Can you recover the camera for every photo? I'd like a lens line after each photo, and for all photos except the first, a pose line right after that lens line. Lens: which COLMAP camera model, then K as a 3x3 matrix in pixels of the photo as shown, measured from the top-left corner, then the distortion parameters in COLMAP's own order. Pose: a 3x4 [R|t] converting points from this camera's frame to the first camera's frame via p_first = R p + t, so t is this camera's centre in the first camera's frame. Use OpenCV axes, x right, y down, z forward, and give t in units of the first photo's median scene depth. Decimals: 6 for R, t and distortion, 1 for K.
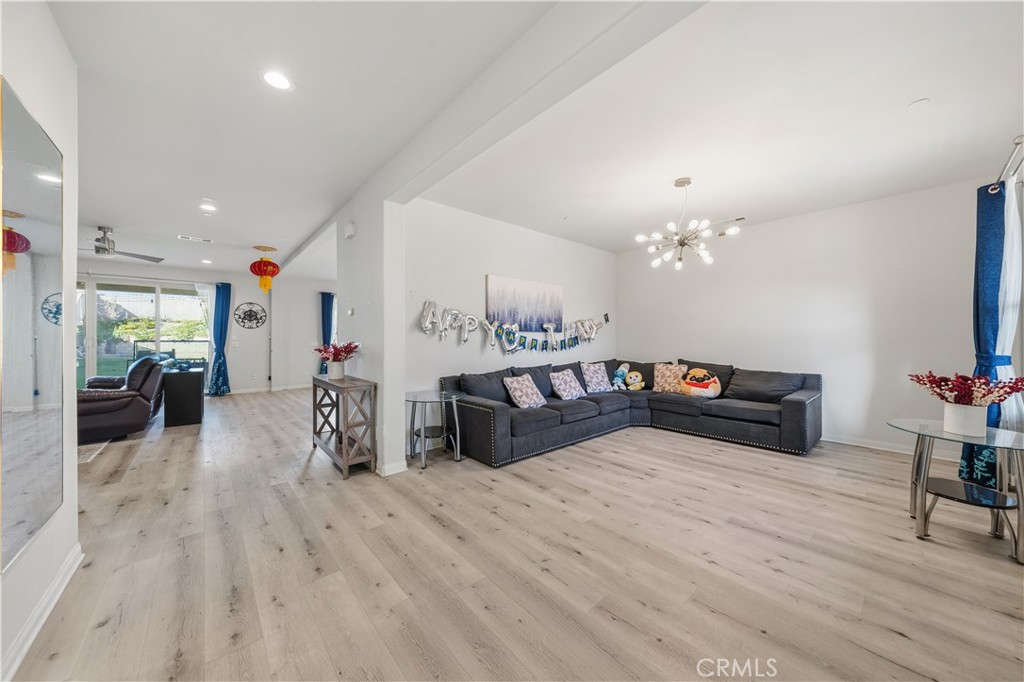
lens RADIAL K [[350.3, 0, 512.0], [0, 350.3, 341.0], [0, 0, 1]] dist [-0.000063, -0.000105]
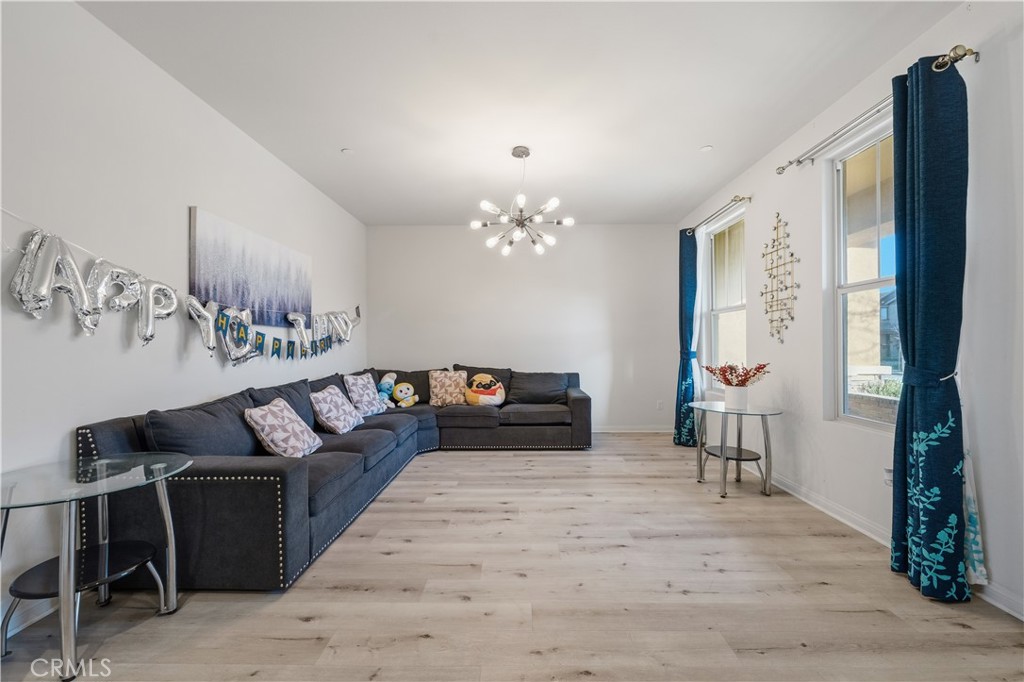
lens RADIAL K [[409.4, 0, 512.0], [0, 409.4, 341.0], [0, 0, 1]] dist [0.001218, -0.000070]
pose [[0.672408, 0.006829, 0.740149, -0.204434], [0.007026, 0.999853, -0.015609, 0.014531], [-0.740147, 0.015696, 0.672262, 0.283048]]
